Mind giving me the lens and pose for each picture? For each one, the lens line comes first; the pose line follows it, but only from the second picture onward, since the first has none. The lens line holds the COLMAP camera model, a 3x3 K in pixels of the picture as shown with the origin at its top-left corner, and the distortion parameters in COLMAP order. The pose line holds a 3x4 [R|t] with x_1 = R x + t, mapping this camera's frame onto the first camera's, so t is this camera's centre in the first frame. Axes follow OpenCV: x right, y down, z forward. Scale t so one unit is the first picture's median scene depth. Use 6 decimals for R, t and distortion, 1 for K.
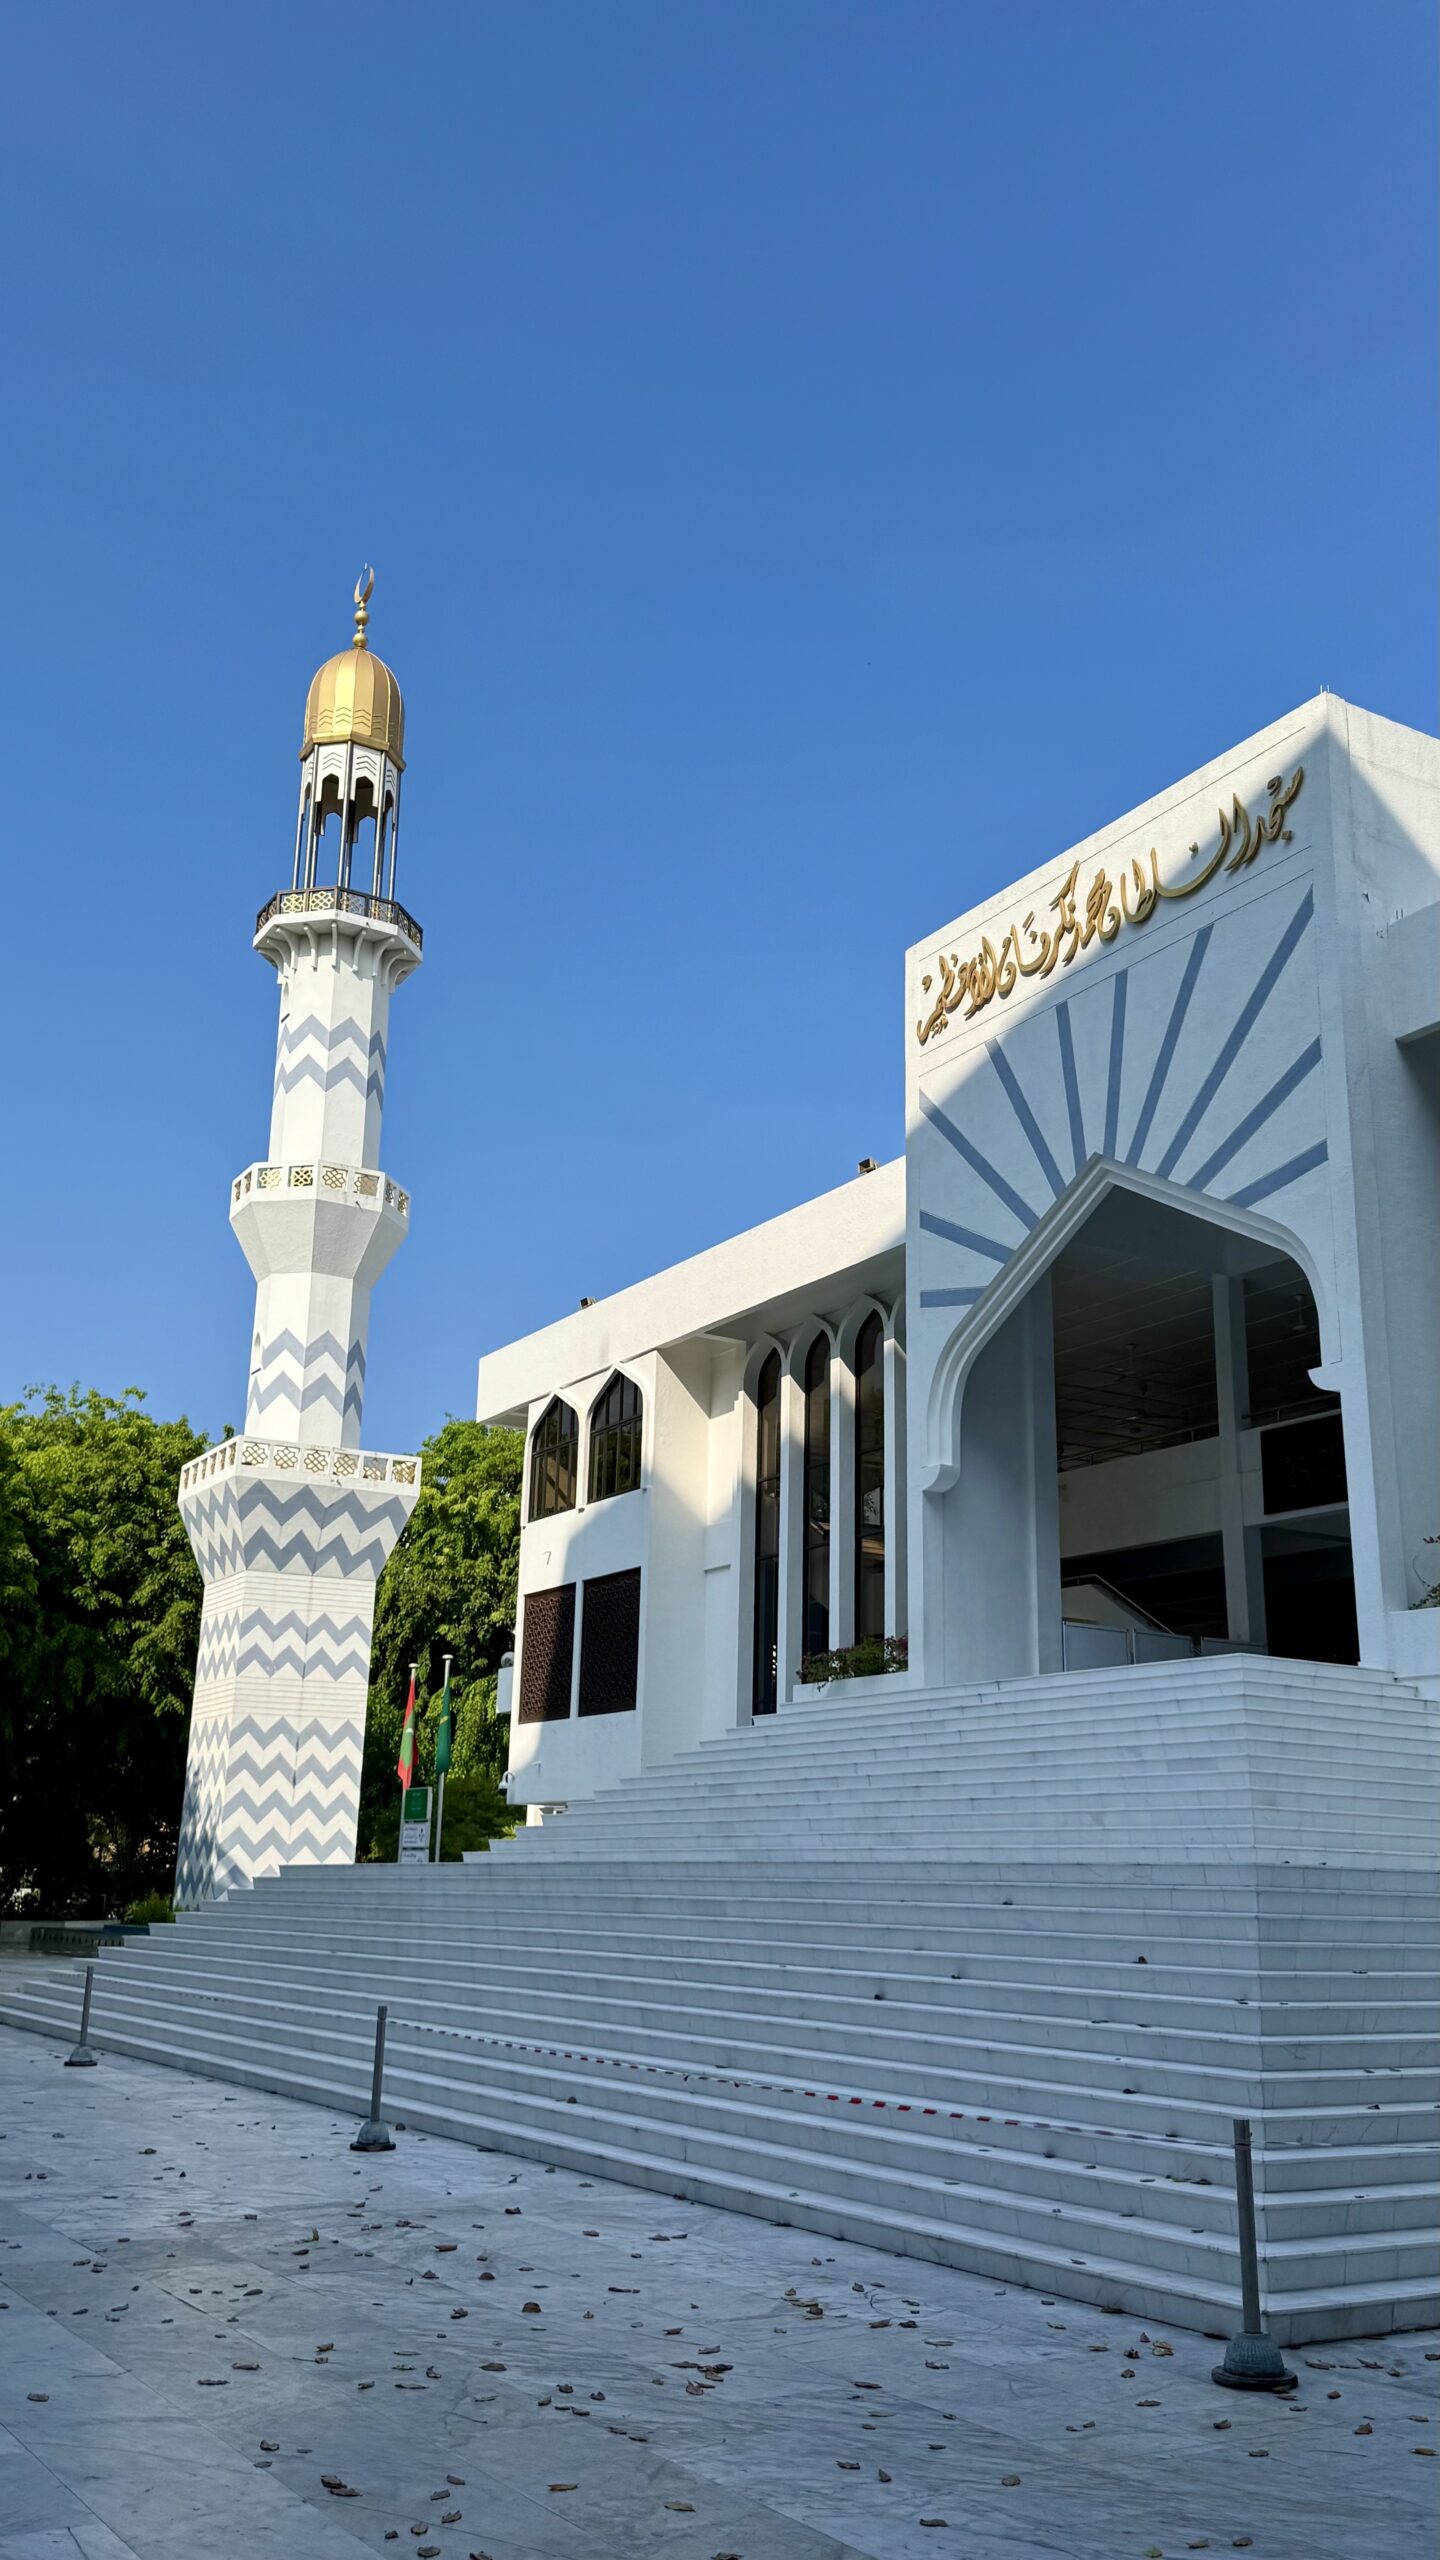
lens RADIAL K [[2090.9, 0, 720.0], [0, 2090.9, 1280.0], [0, 0, 1]] dist [0.171109, -0.252018]
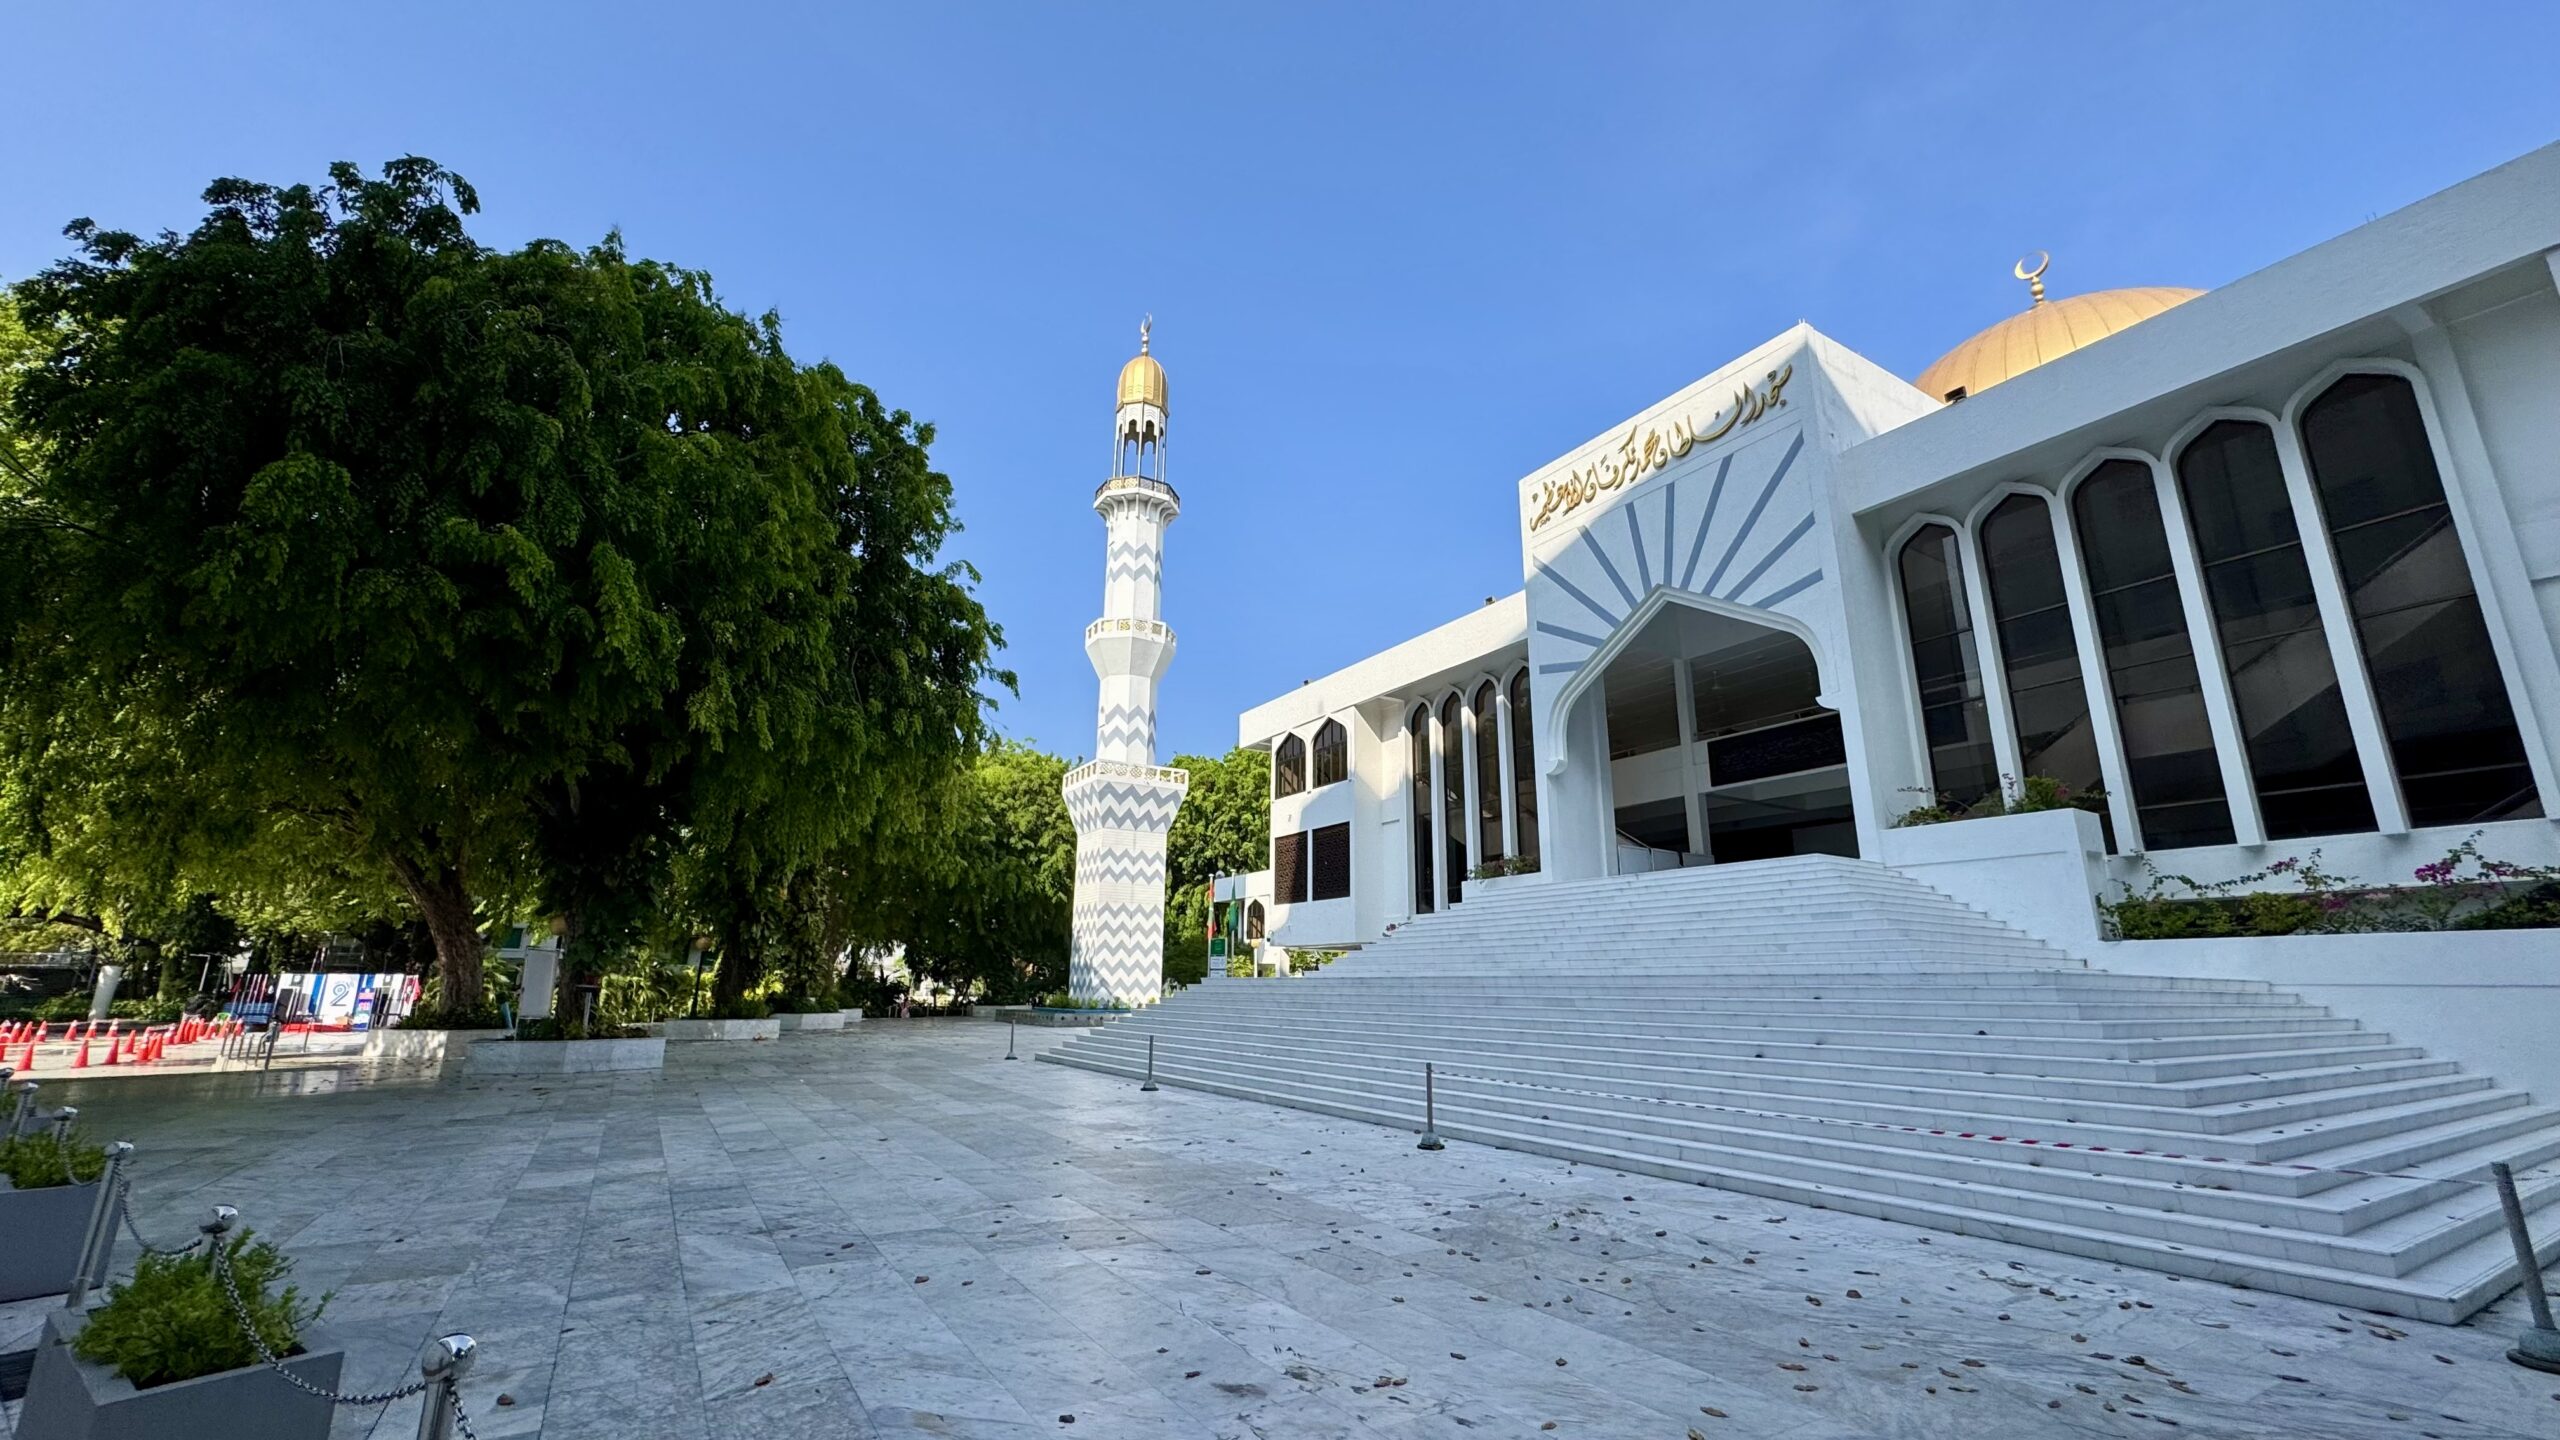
lens RADIAL K [[1022.4, 0, 1280.0], [0, 1022.4, 720.0], [0, 0, 1]] dist [0.002425, 0.000227]
pose [[0.999714, -0.007520, 0.022709, -0.084437], [0.006945, 0.999656, 0.025310, 0.016224], [-0.022892, -0.025145, 0.999422, 0.065186]]
